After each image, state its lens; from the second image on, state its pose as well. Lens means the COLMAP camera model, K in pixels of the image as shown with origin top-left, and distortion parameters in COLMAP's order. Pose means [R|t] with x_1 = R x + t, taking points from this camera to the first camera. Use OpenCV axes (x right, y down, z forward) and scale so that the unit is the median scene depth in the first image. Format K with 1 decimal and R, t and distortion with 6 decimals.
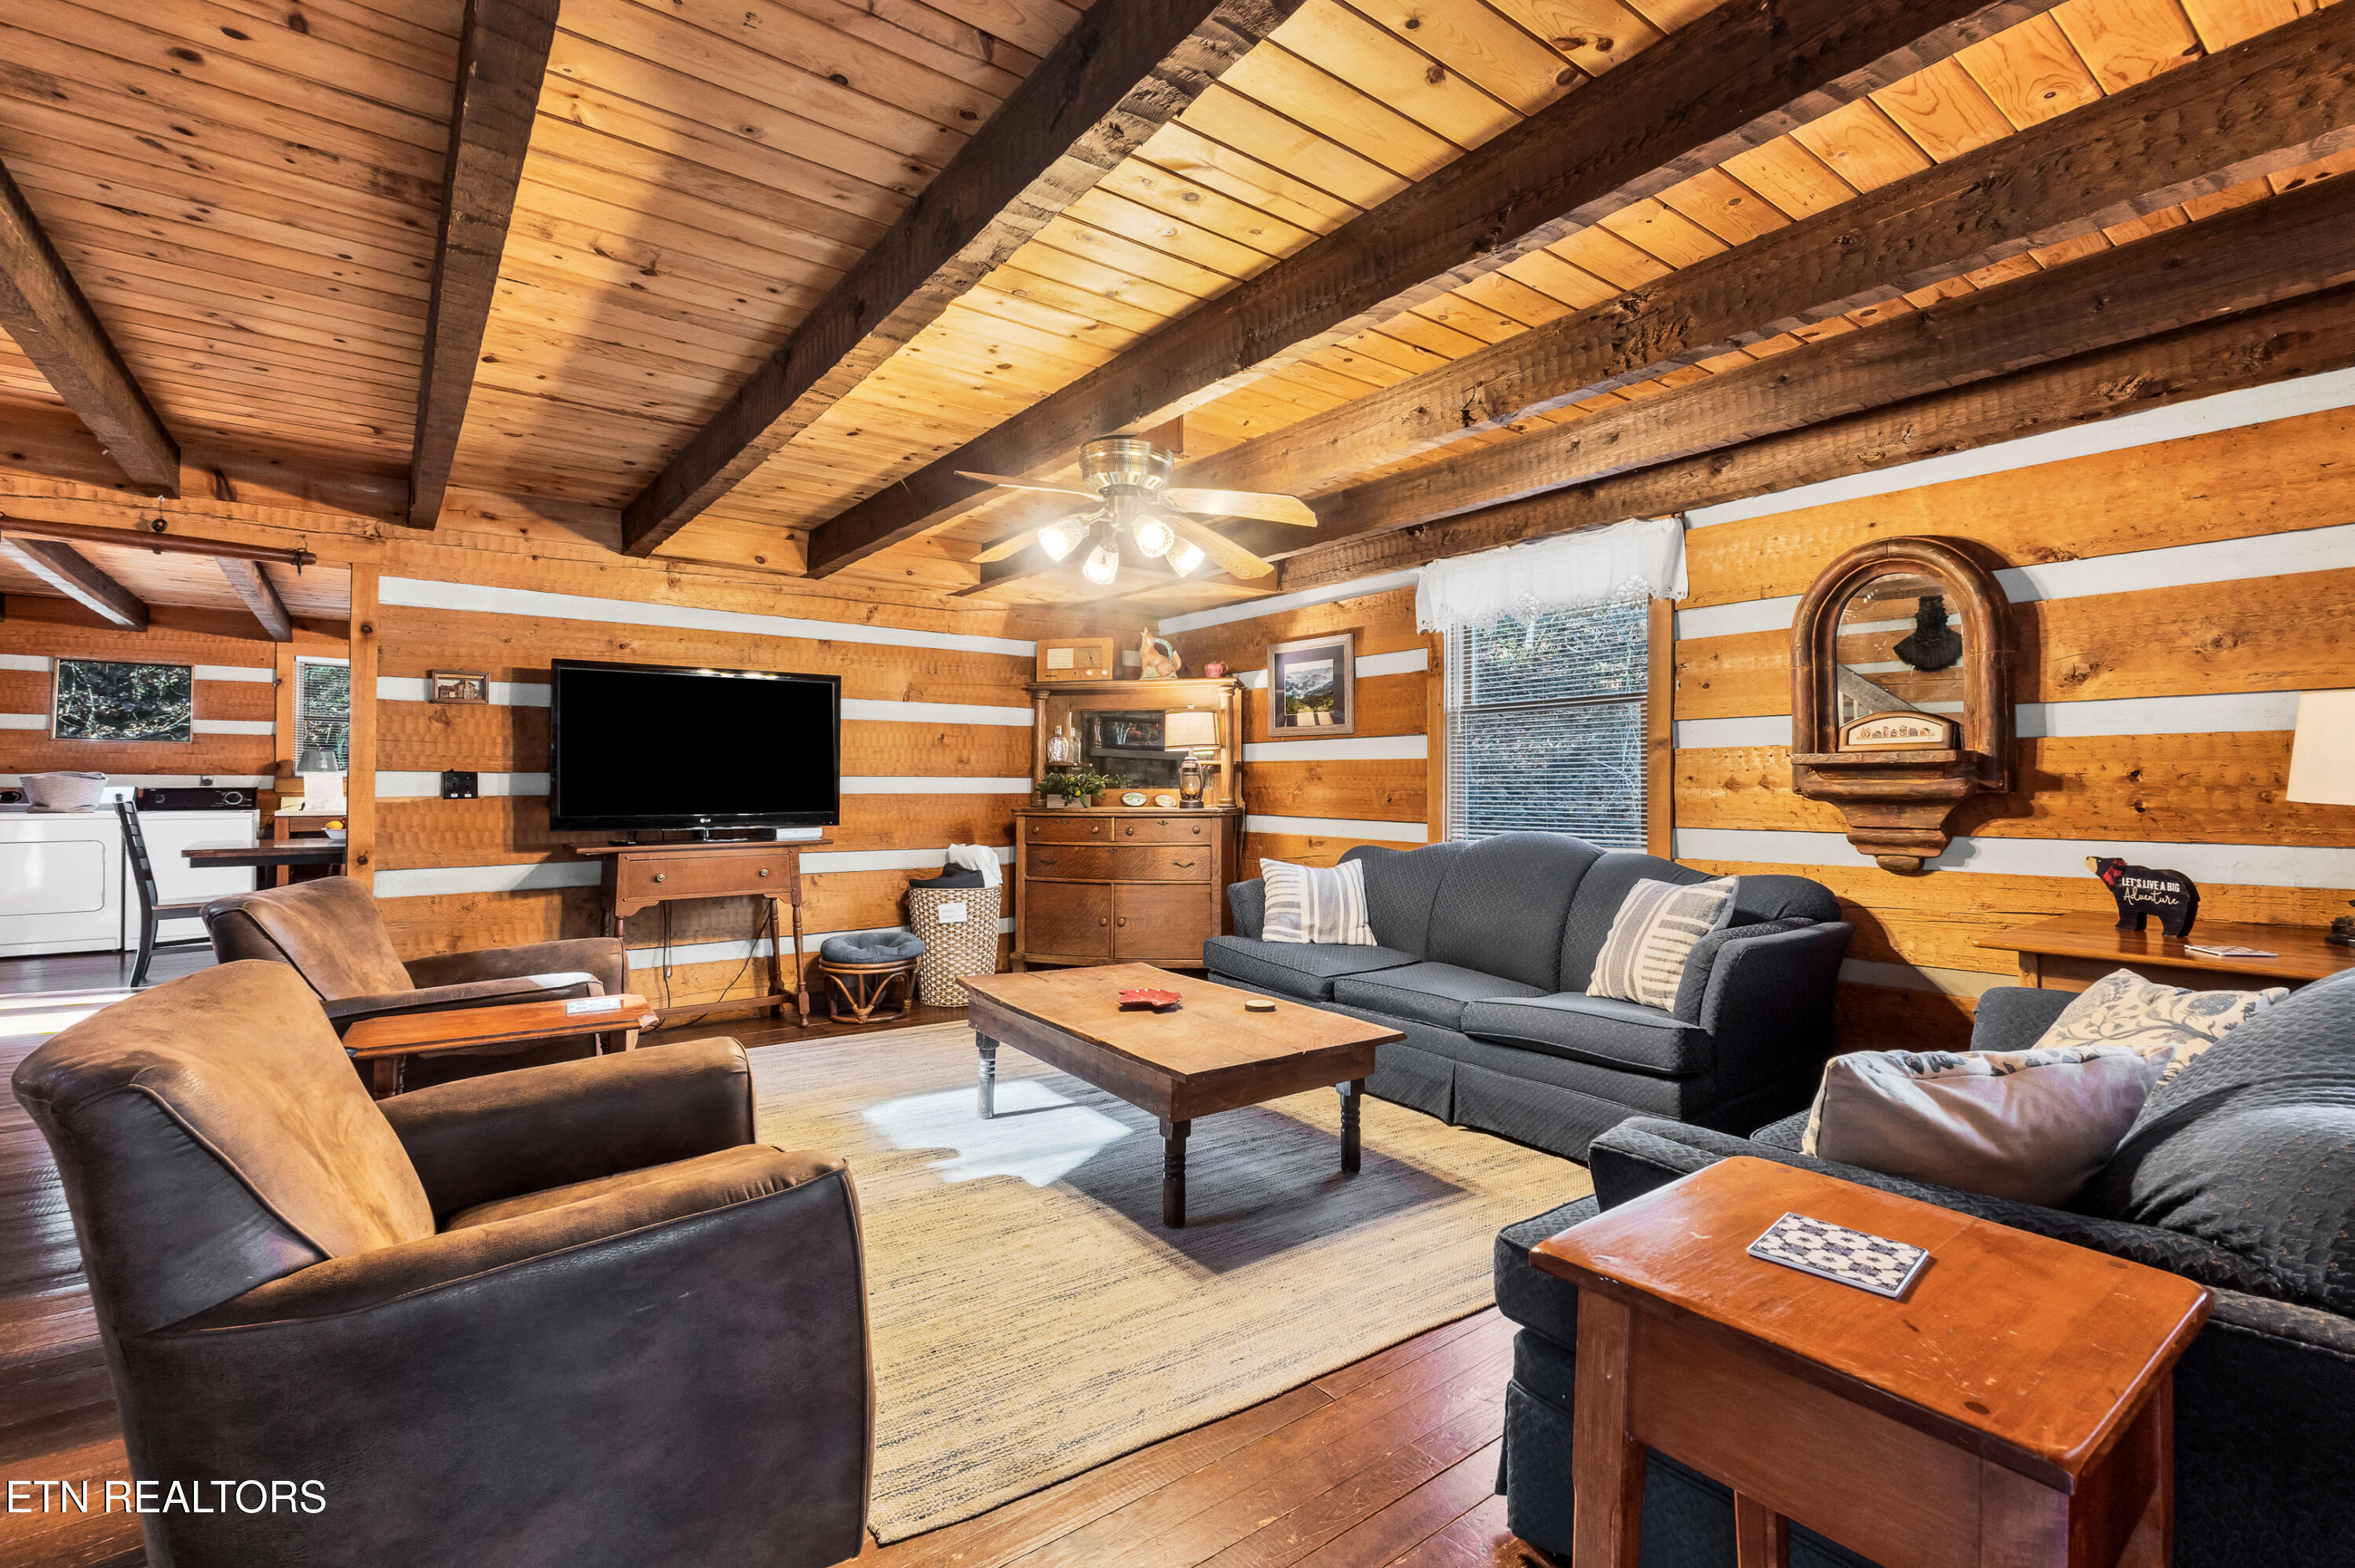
lens RADIAL K [[1048.5, 0, 1194.8], [0, 1048.5, 771.3], [0, 0, 1]] dist [0.000335, 0.002278]
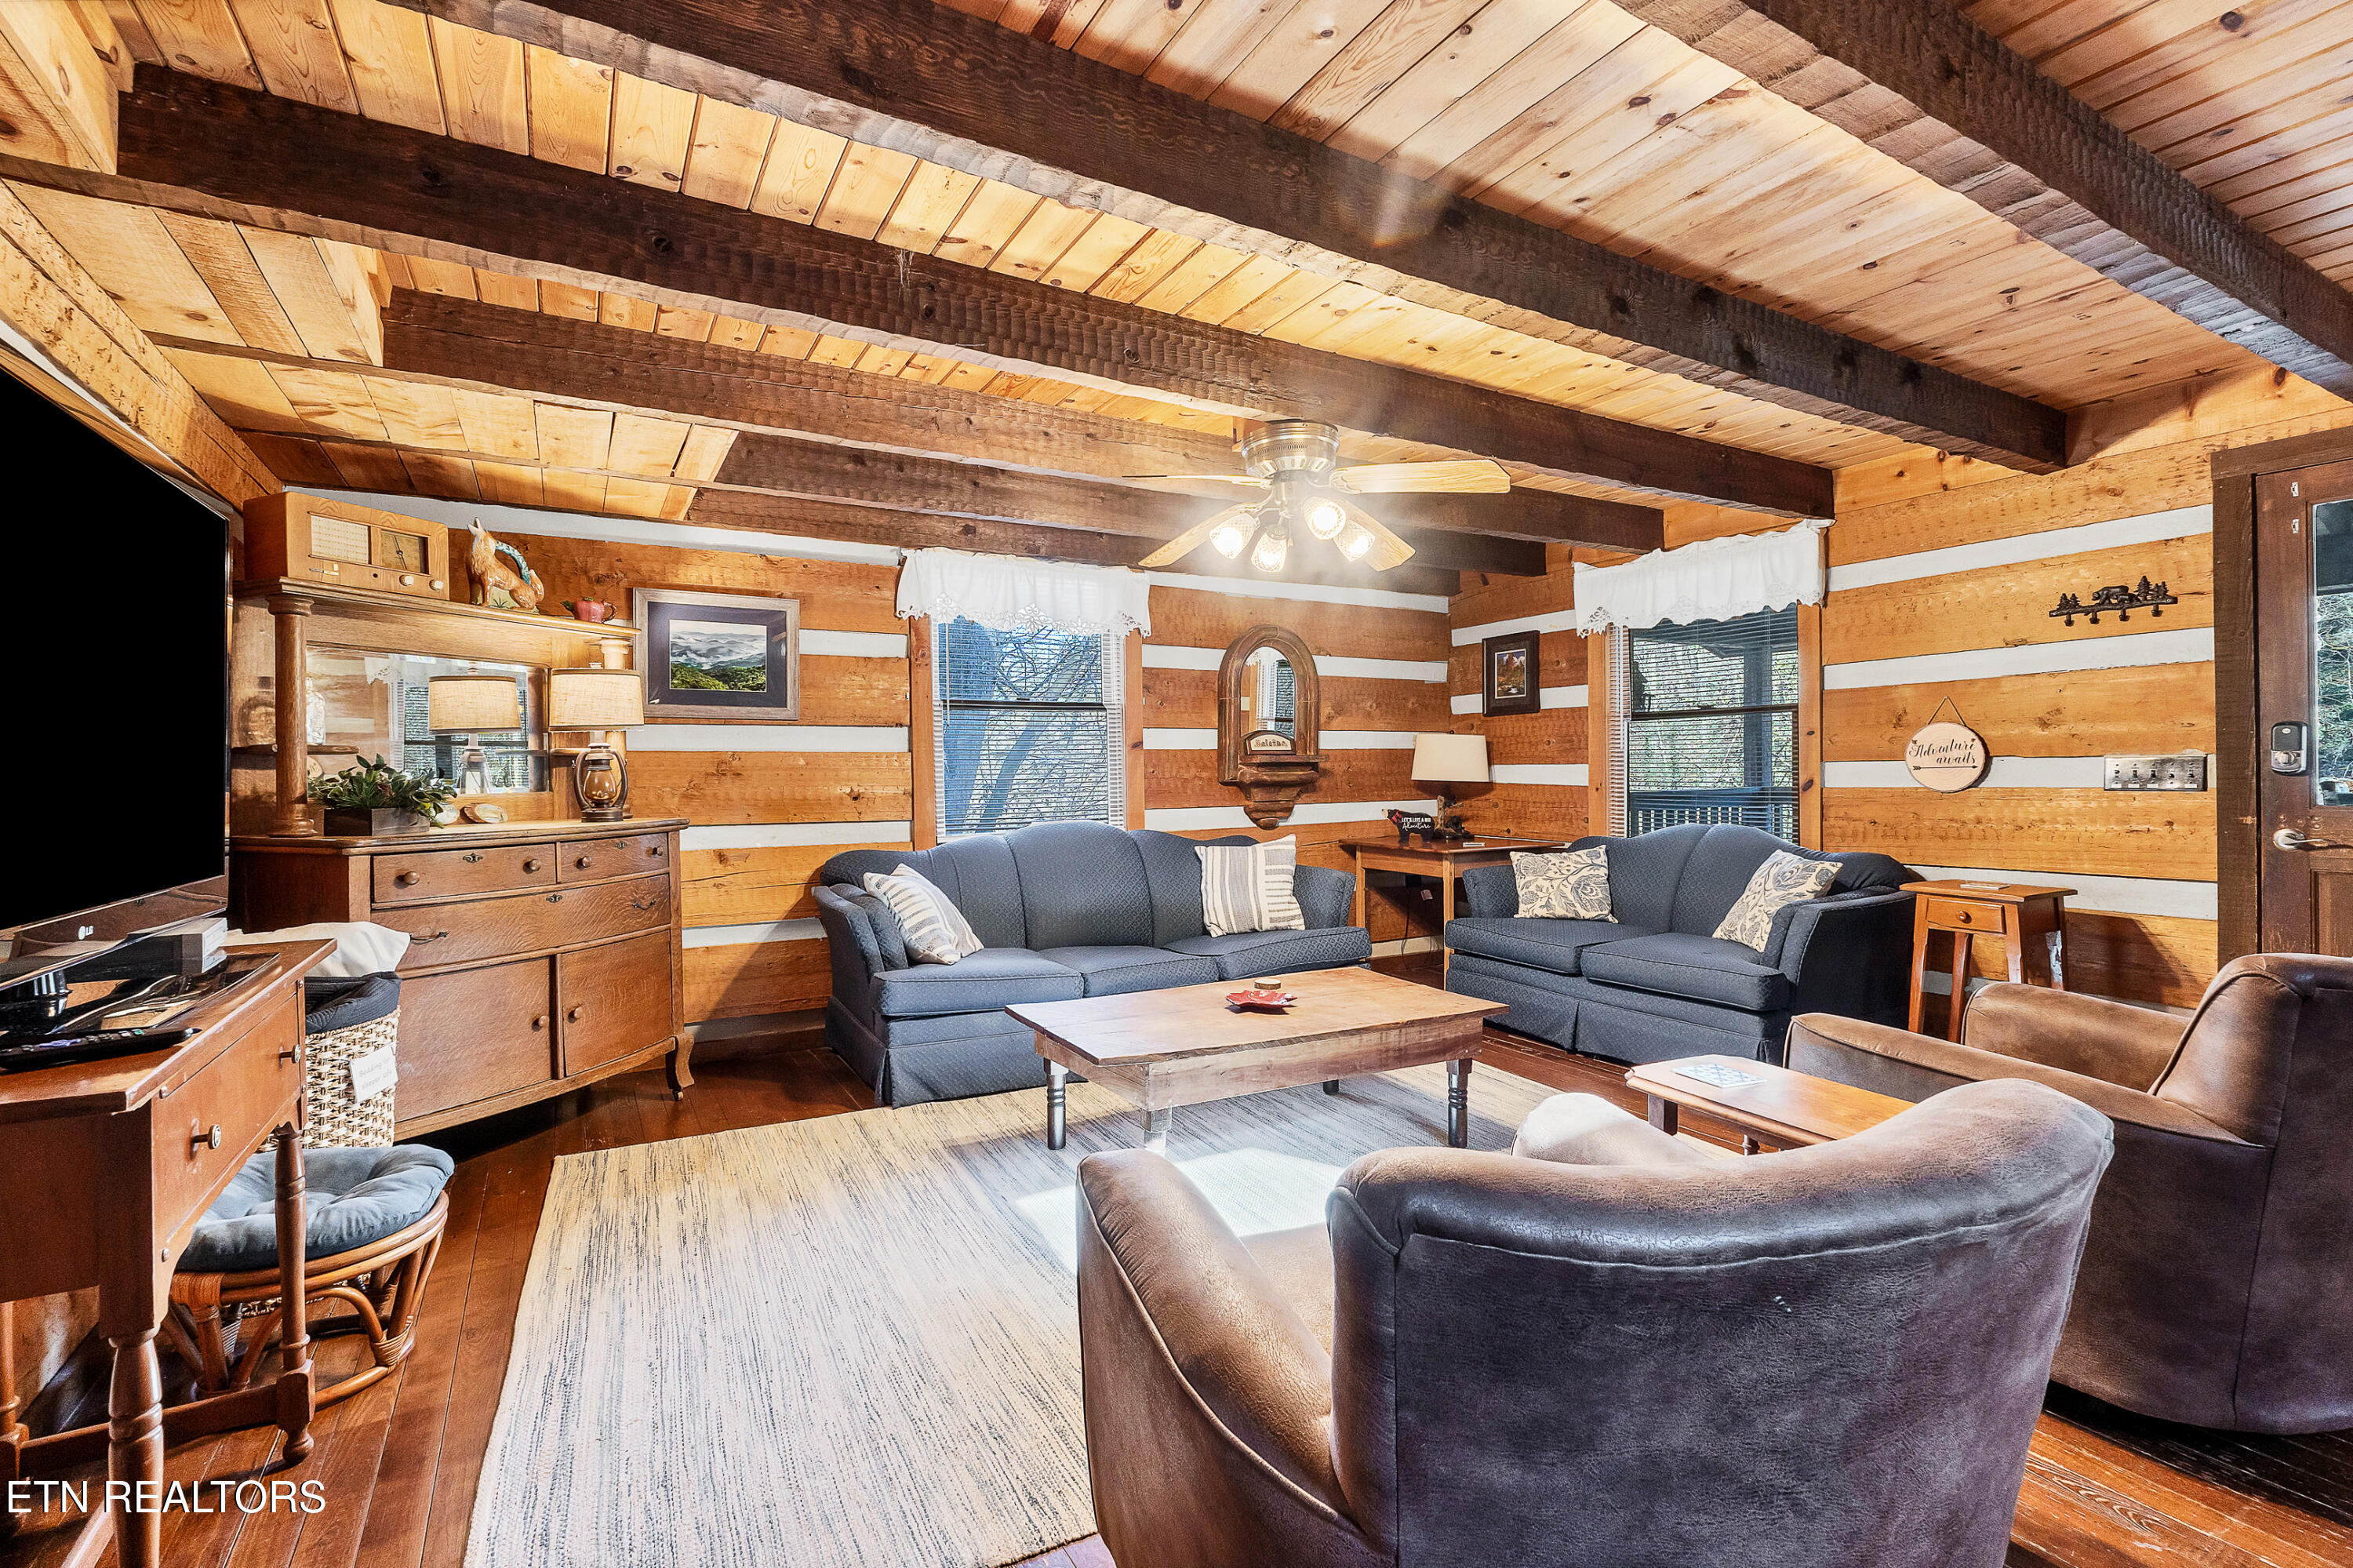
lens RADIAL K [[1047.7, 0, 1181.0], [0, 1047.7, 778.8], [0, 0, 1]] dist [0.000335, 0.002278]
pose [[0.136982, -0.008092, 0.990541, -6.457118], [0.000444, 0.999967, 0.008107, 0.034529], [-0.990573, -0.000671, 0.136981, 6.002337]]
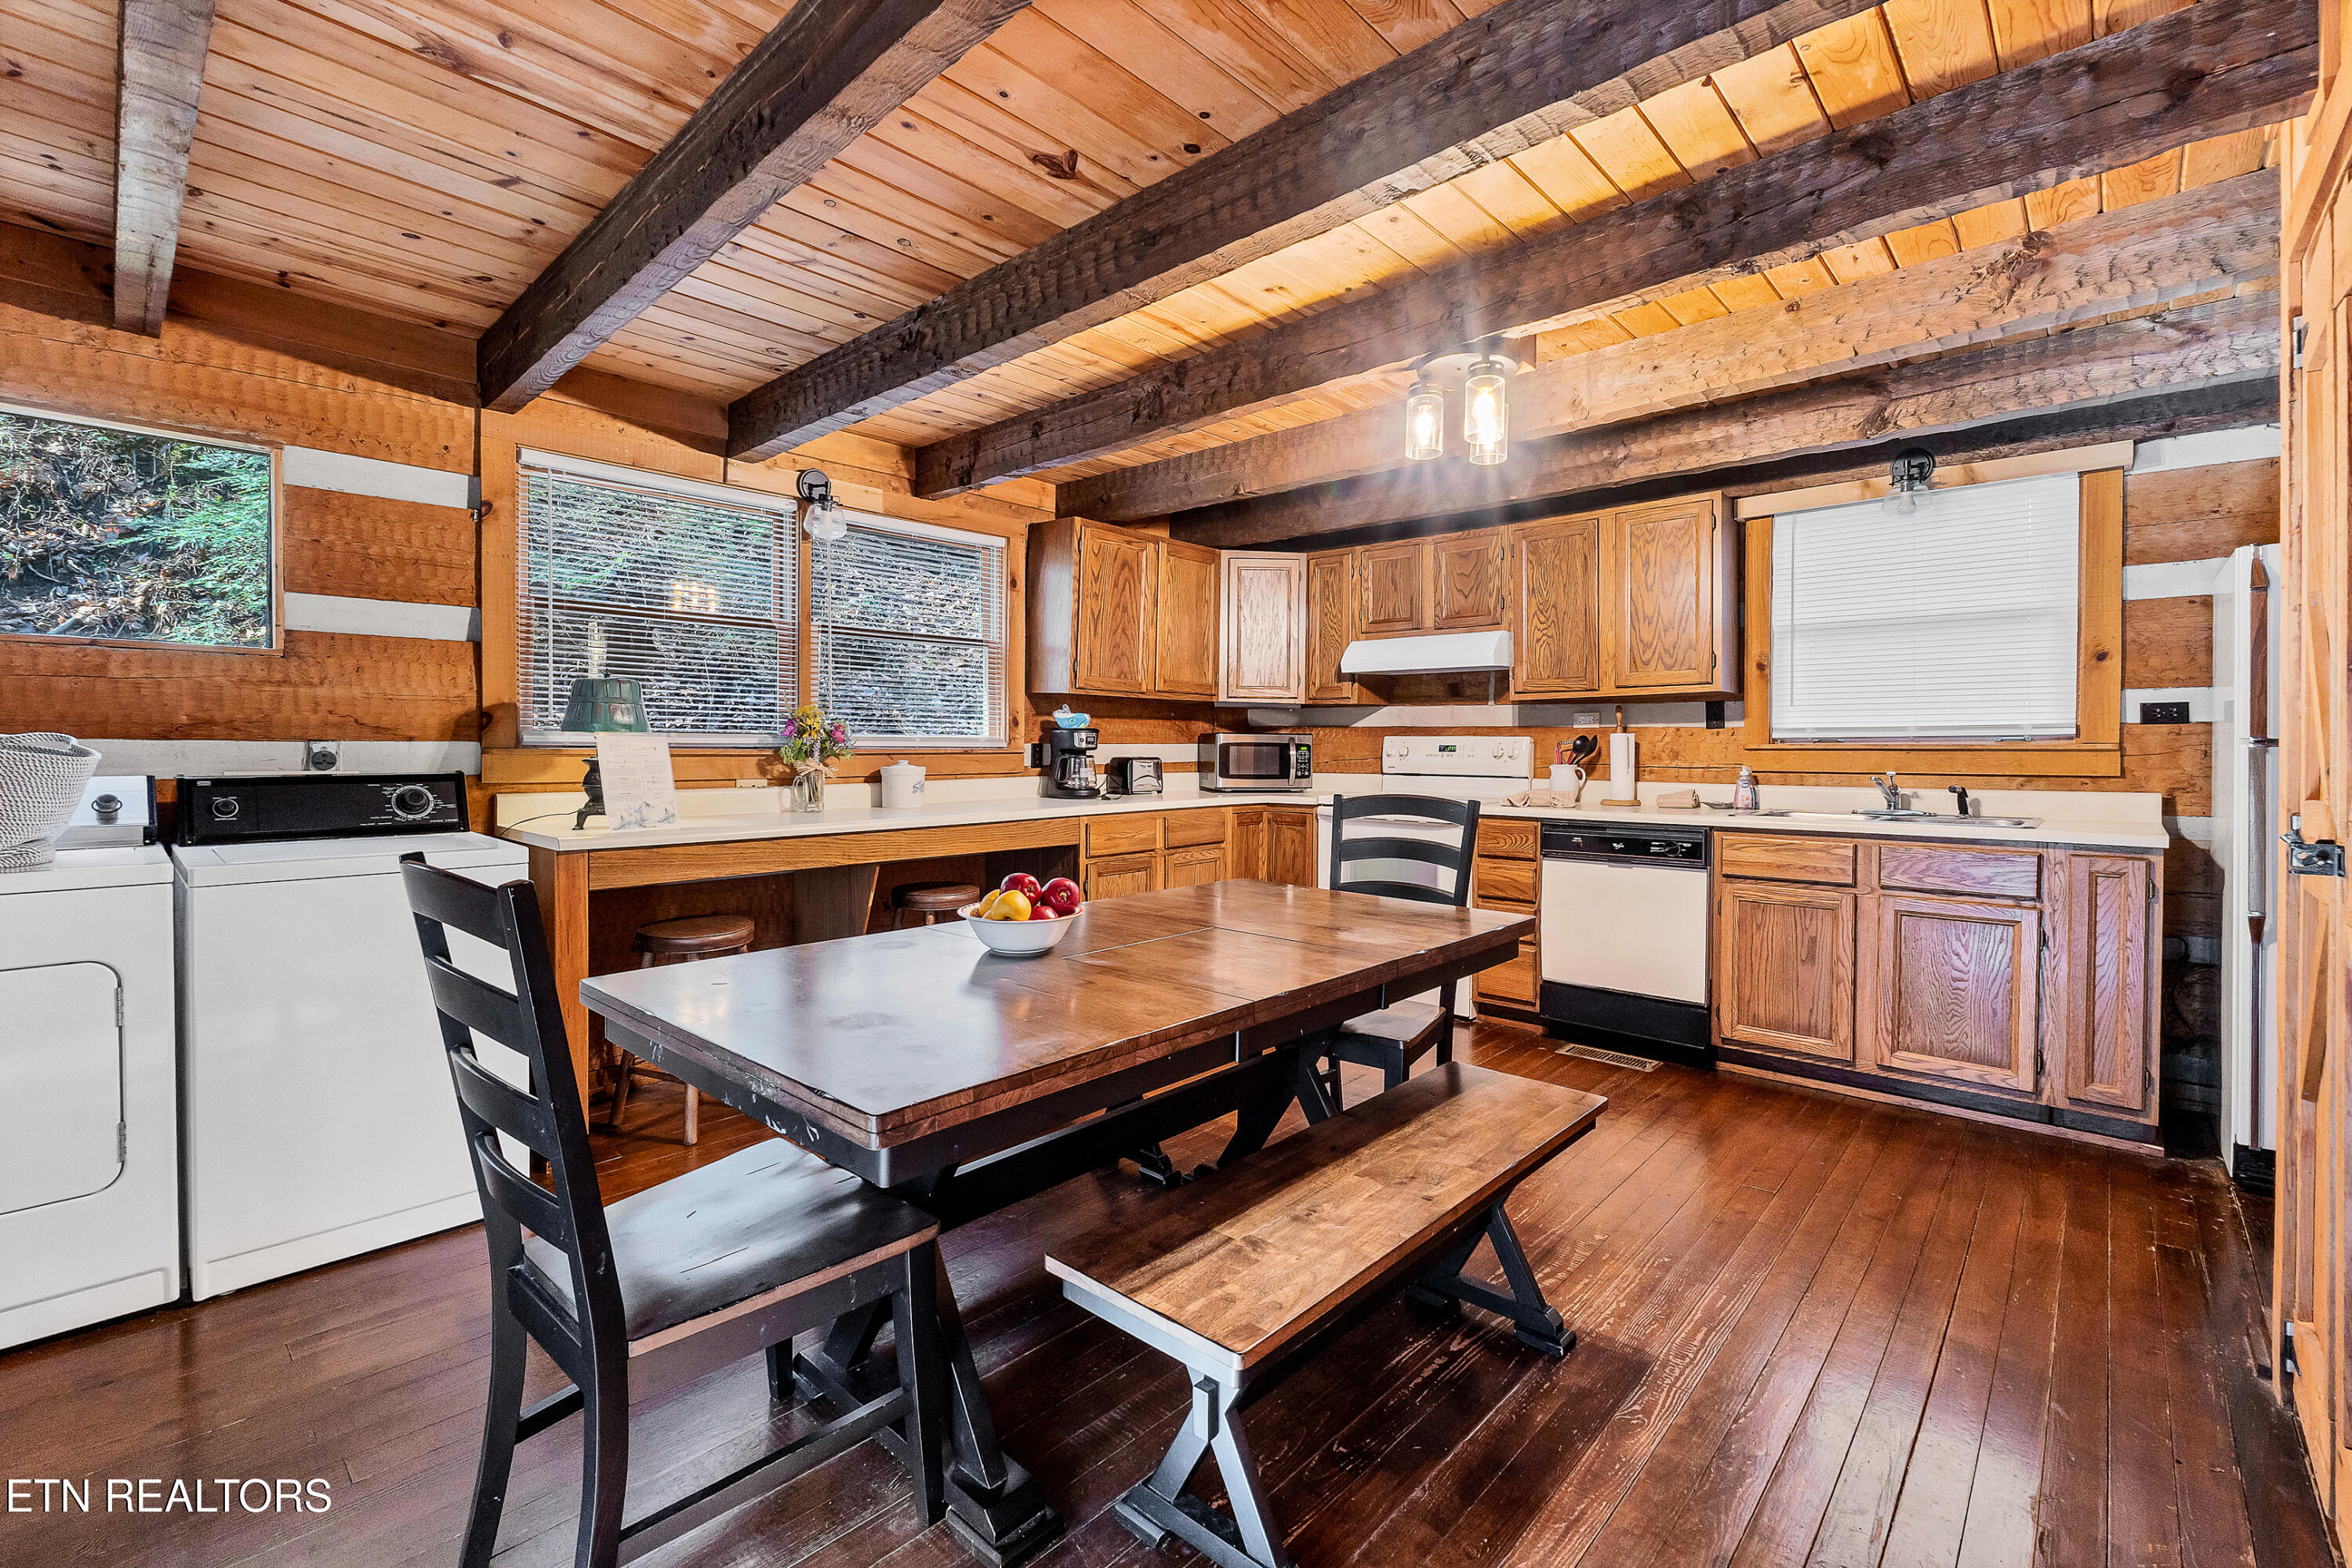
lens RADIAL K [[1021.1, 0, 1180.4], [0, 1021.1, 762.1], [0, 0, 1]] dist [-0.001900, -0.000525]
pose [[0.988043, -0.004005, 0.154125, -0.670273], [0.000351, 0.999718, 0.023730, 0.002645], [-0.154176, -0.023393, 0.987766, 0.571359]]
